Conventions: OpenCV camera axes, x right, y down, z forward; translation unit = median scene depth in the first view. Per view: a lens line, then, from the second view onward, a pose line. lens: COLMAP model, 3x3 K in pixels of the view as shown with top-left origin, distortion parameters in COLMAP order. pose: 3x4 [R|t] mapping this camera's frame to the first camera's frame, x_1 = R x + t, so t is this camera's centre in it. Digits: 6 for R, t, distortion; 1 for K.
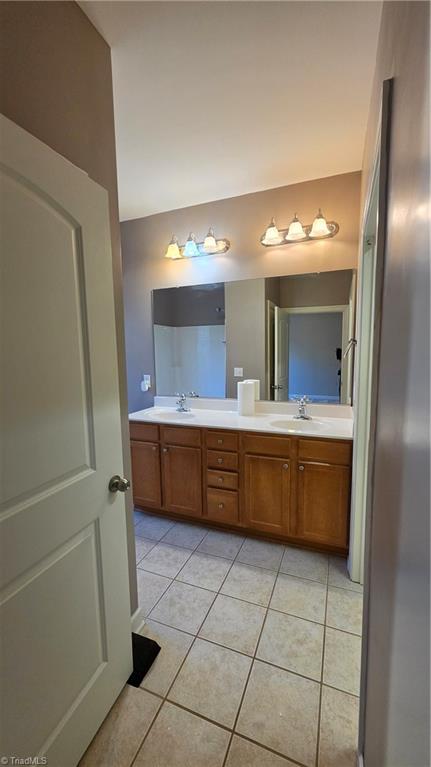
lens RADIAL K [[305.4, 0, 215.5], [0, 305.4, 383.5], [0, 0, 1]] dist [-0.000292, 0.000691]
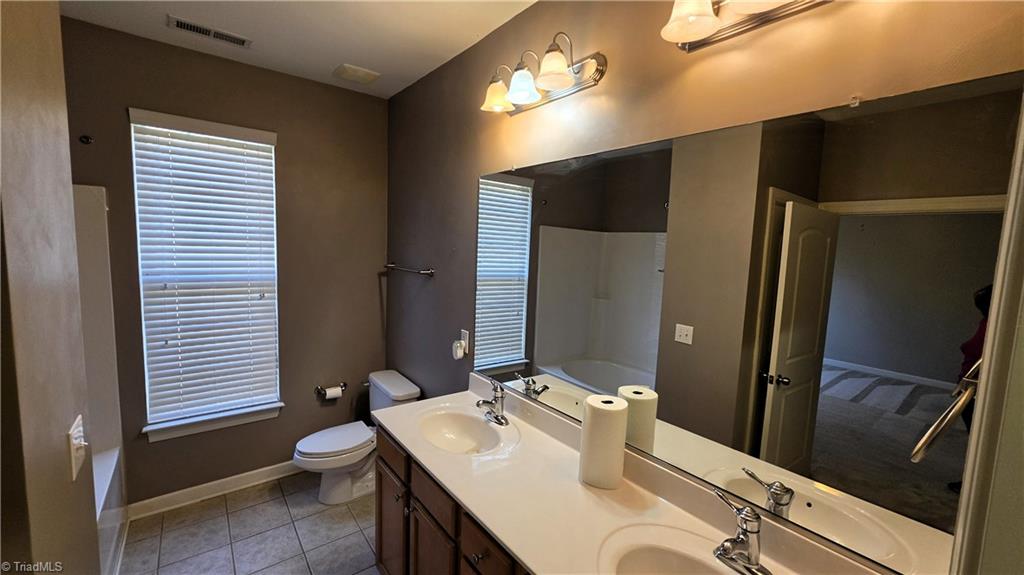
lens RADIAL K [[409.4, 0, 512.0], [0, 409.4, 287.5], [0, 0, 1]] dist [-0.000631, -0.000059]
pose [[0.870600, 0.096179, -0.482500, 0.199892], [-0.106589, 0.994286, 0.005872, -0.118381], [0.480307, 0.046317, 0.875876, 0.391716]]
